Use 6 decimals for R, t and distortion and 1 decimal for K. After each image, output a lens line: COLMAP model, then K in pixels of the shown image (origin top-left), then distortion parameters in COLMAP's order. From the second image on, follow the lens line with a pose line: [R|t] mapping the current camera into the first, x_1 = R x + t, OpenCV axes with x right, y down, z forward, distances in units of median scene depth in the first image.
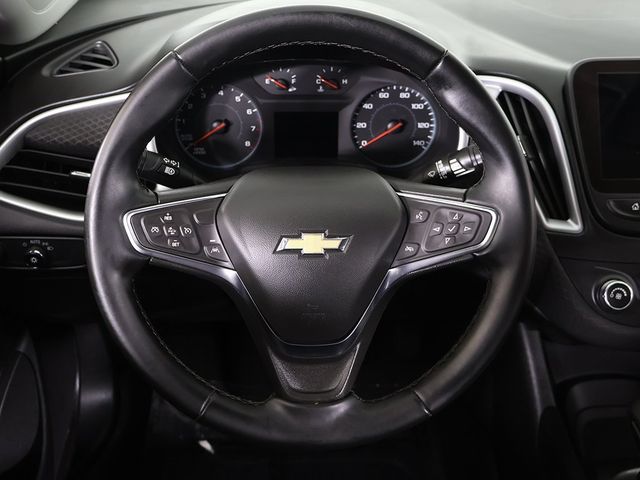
lens RADIAL K [[758.7, 0, 320.0], [0, 758.7, 240.0], [0, 0, 1]] dist [-0.017522, 0.018379]
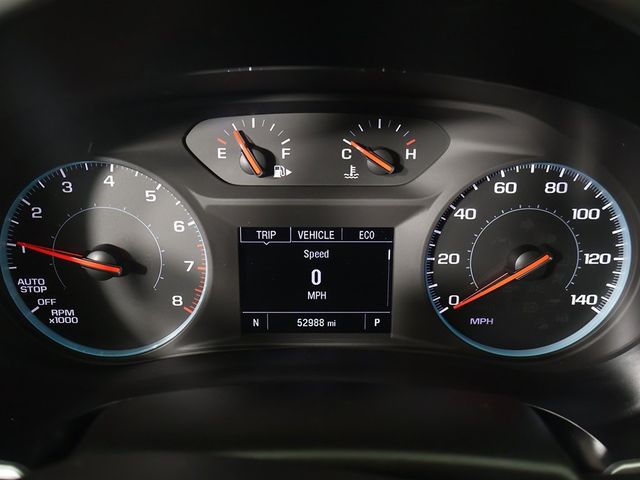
lens RADIAL K [[602.3, 0, 320.0], [0, 602.3, 240.0], [0, 0, 1]] dist [-0.002216, -0.020895]
pose [[0.999228, 0.004072, -0.039078, -0.003415], [-0.008753, 0.992690, -0.120377, -0.130467], [0.038302, 0.120626, 0.991959, 0.720128]]
